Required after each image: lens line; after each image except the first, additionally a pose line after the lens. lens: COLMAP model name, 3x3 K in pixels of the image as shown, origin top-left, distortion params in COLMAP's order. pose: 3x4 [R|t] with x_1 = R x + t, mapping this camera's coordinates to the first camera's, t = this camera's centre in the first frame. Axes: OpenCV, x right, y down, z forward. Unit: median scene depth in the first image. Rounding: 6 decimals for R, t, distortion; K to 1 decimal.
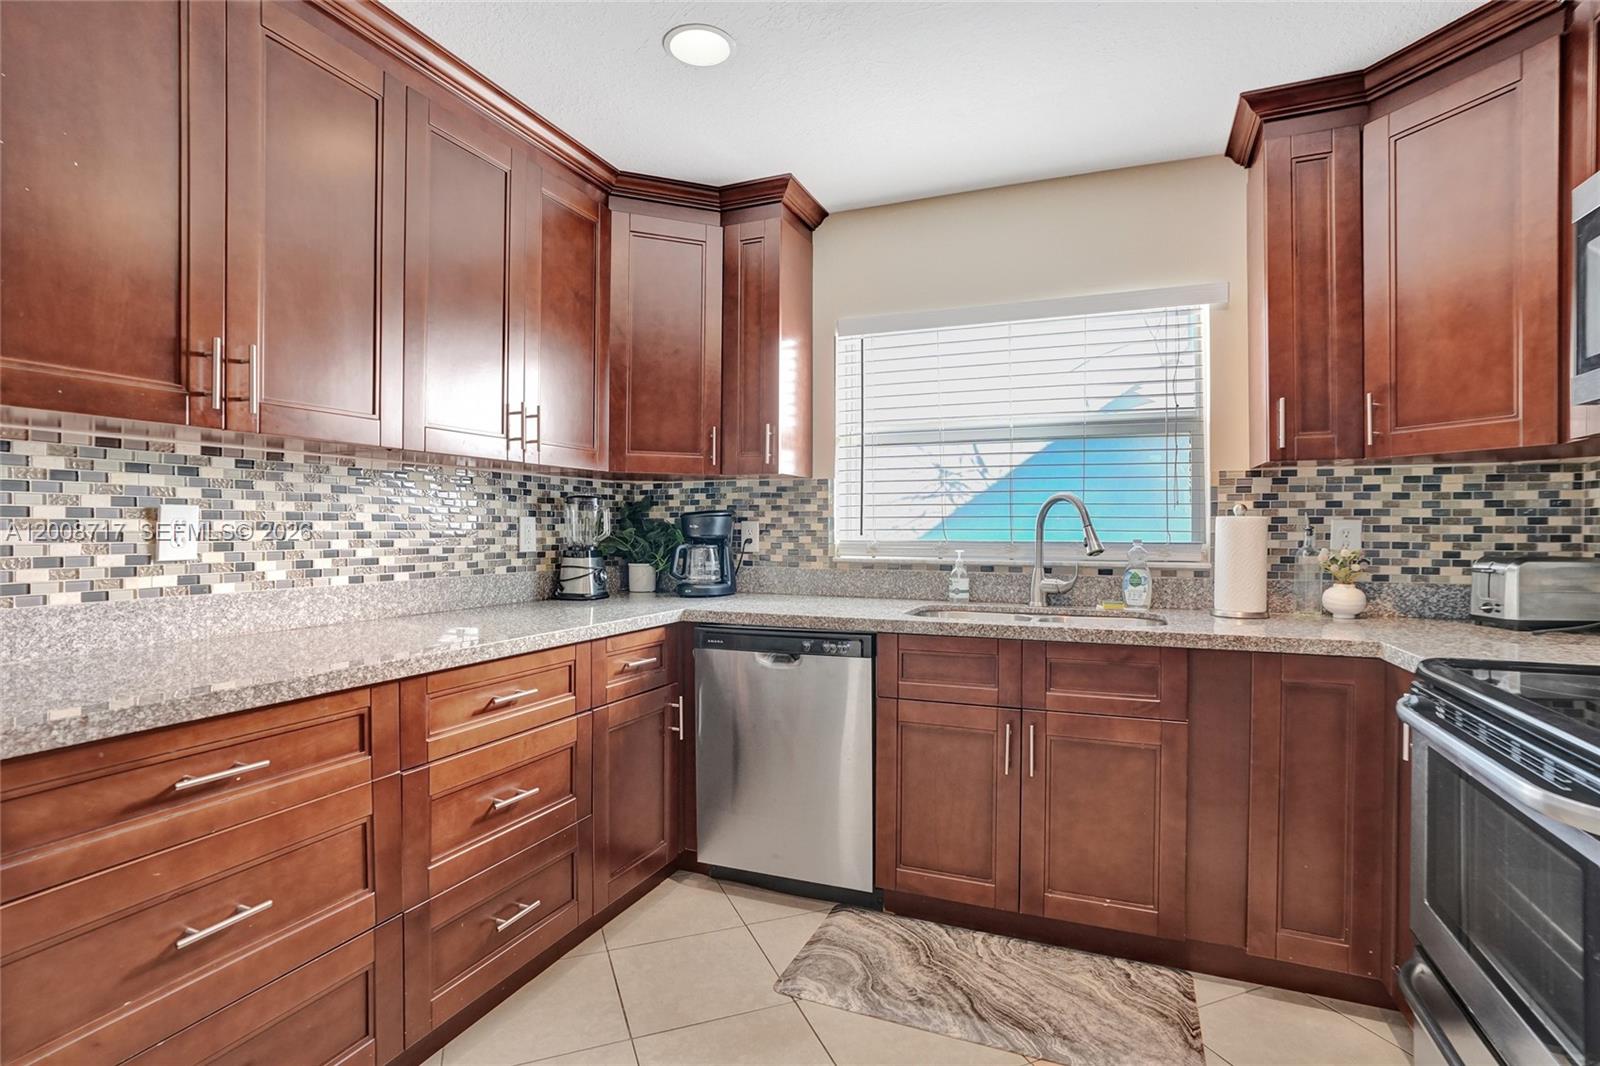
lens RADIAL K [[786.9, 0, 800.0], [0, 786.9, 533.0], [0, 0, 1]] dist [-0.049996, 0.026323]
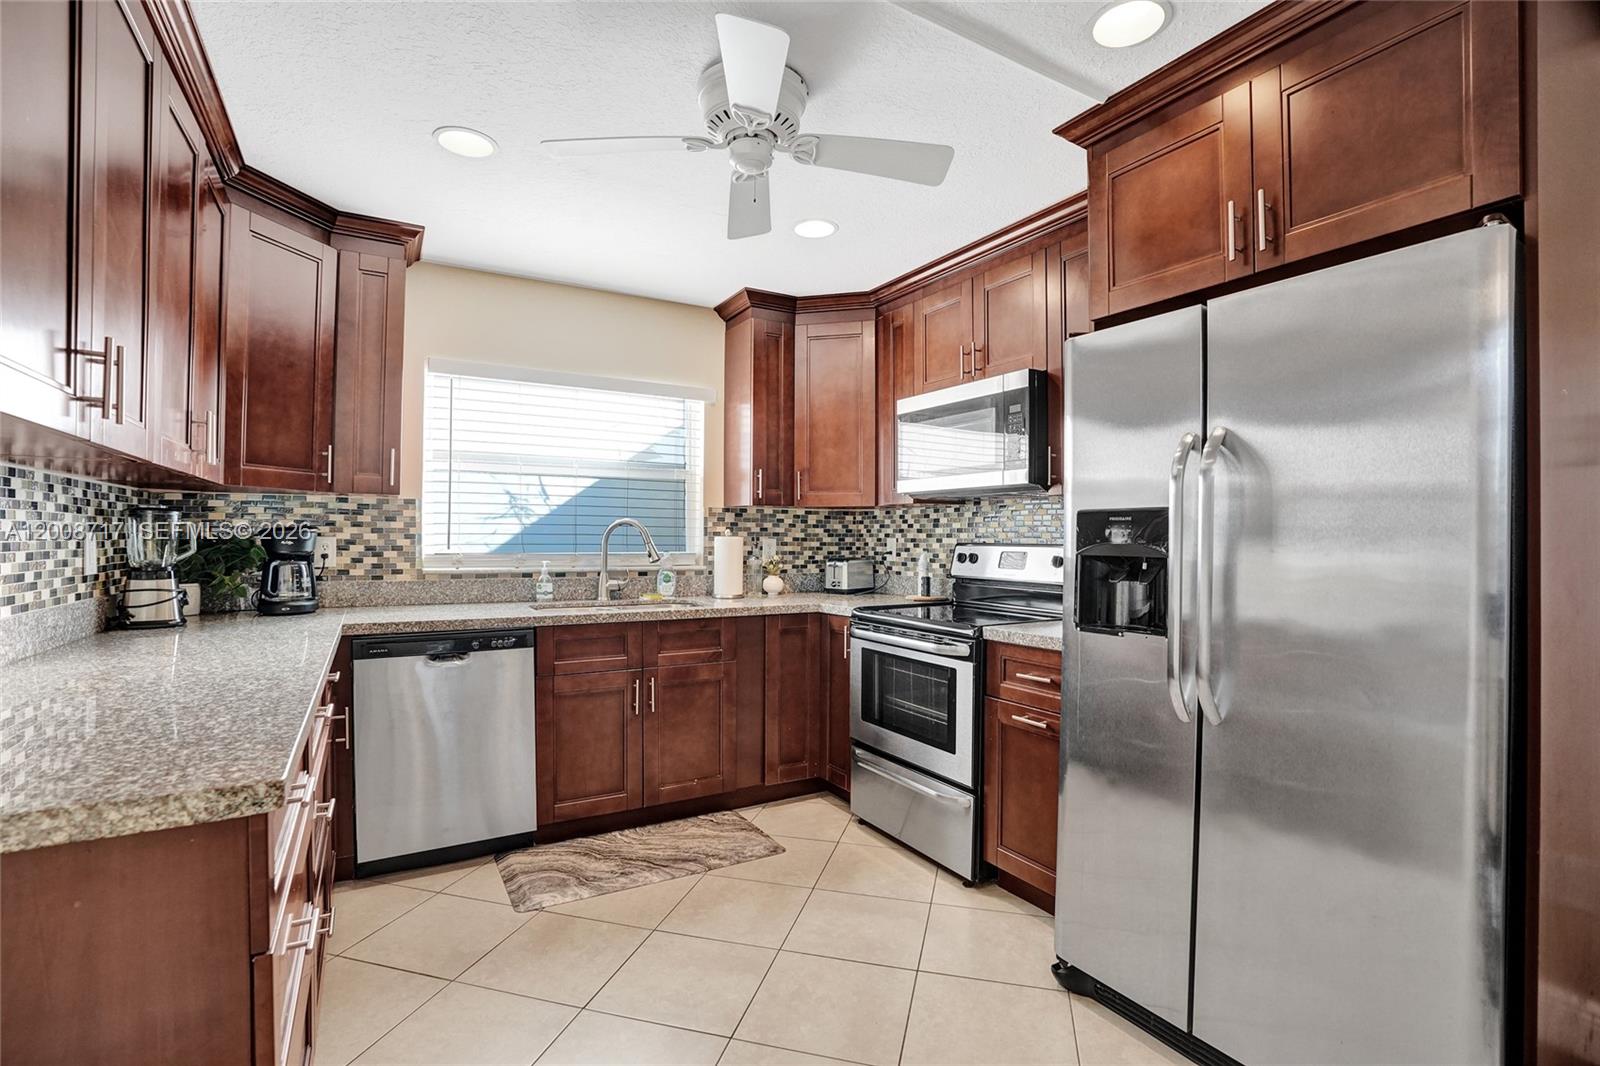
lens RADIAL K [[764.4, 0, 798.6], [0, 764.4, 540.0], [0, 0, 1]] dist [-0.050721, 0.023388]
pose [[0.596648, -0.001443, 0.802501, -0.650925], [-0.000277, 0.999998, 0.002004, -0.017686], [-0.802503, -0.001418, 0.596647, -0.085128]]
